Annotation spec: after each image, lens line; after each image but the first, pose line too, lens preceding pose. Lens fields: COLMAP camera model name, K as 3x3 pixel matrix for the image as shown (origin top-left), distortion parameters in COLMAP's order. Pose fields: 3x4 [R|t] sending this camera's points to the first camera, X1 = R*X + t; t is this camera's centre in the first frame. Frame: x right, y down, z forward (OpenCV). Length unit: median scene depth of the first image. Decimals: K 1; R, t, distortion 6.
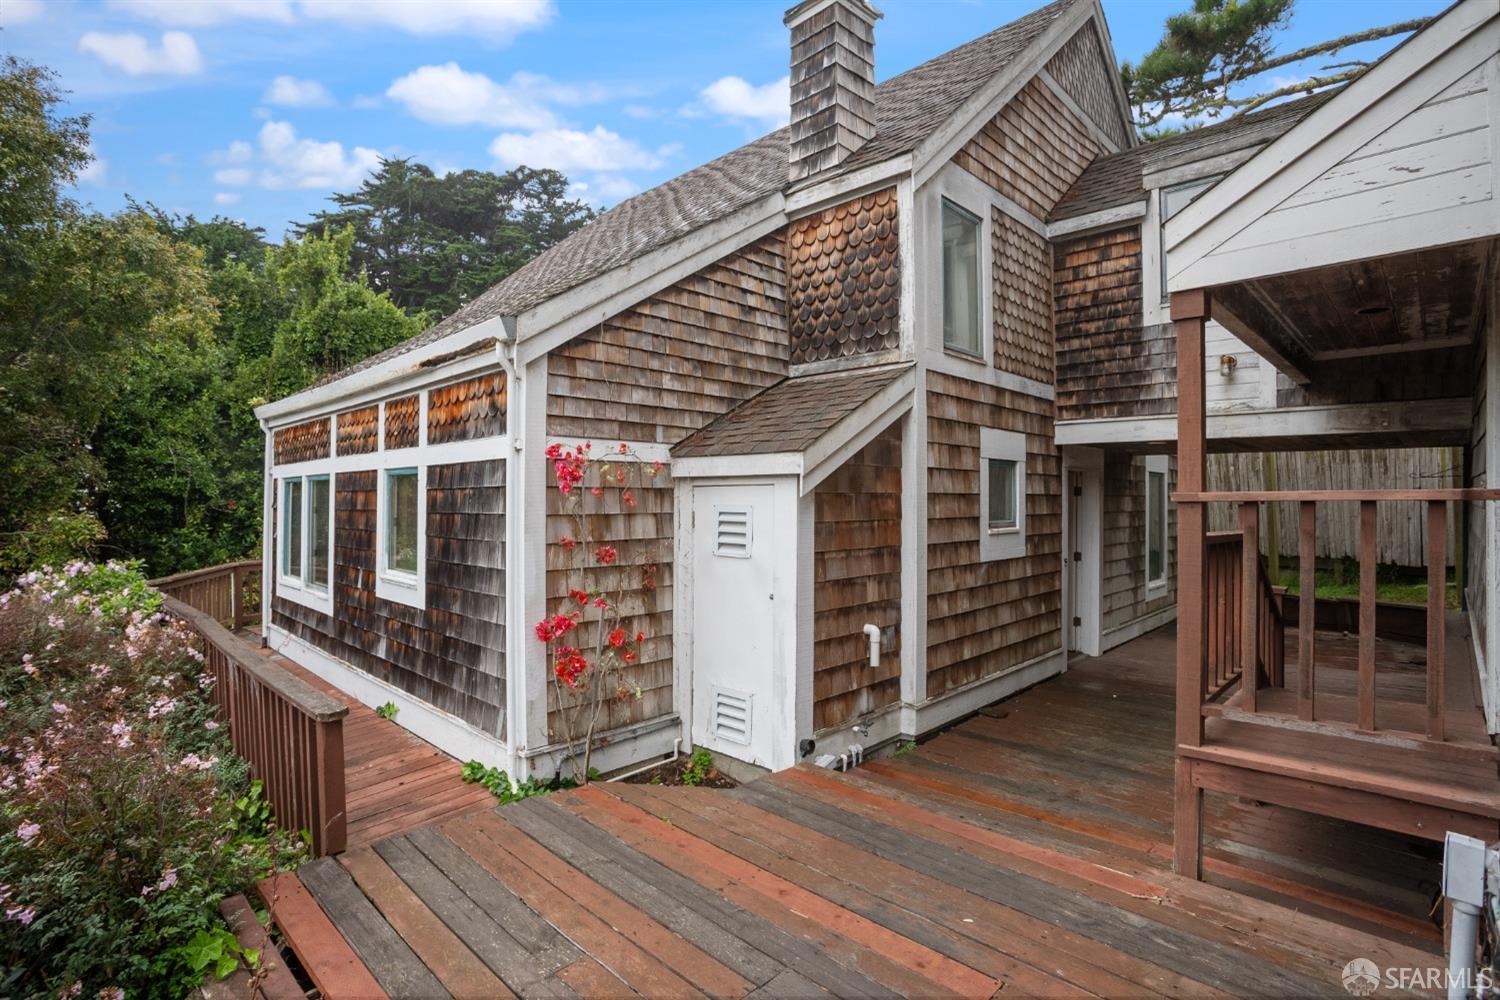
lens RADIAL K [[738.3, 0, 740.3], [0, 738.3, 499.0], [0, 0, 1]] dist [-0.071911, 0.028238]
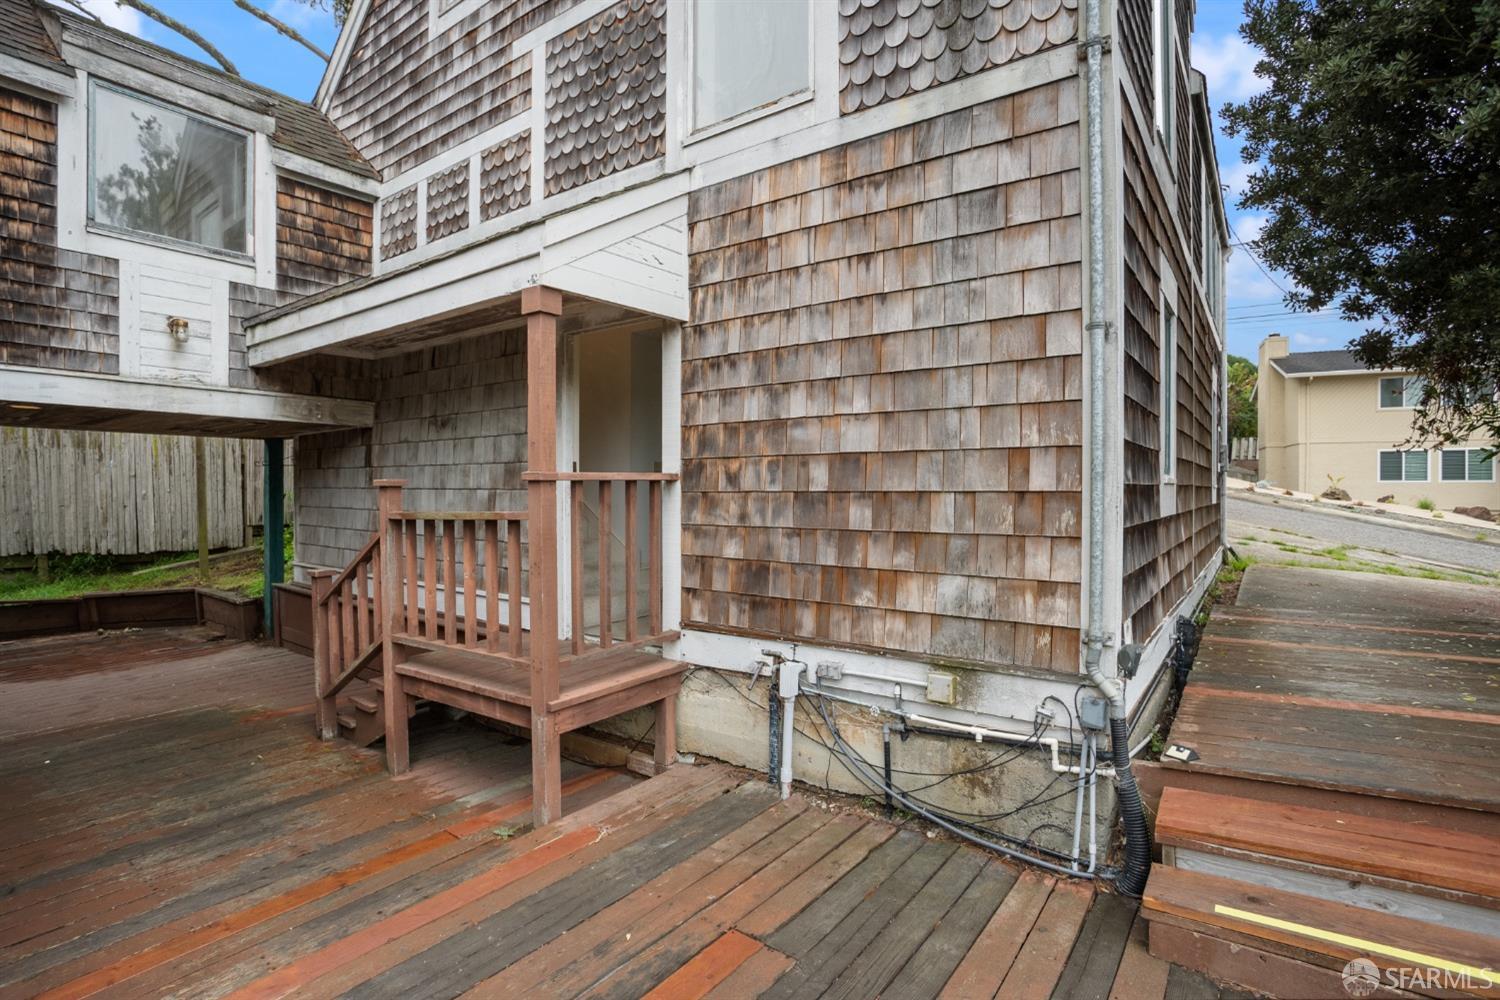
lens RADIAL K [[738.3, 0, 740.3], [0, 738.3, 499.0], [0, 0, 1]] dist [-0.071911, 0.028238]
pose [[-0.146985, -0.012530, 0.989059, -0.253386], [0.002951, 0.999910, 0.013106, 0.009001], [-0.989134, 0.004845, -0.146934, 0.420142]]
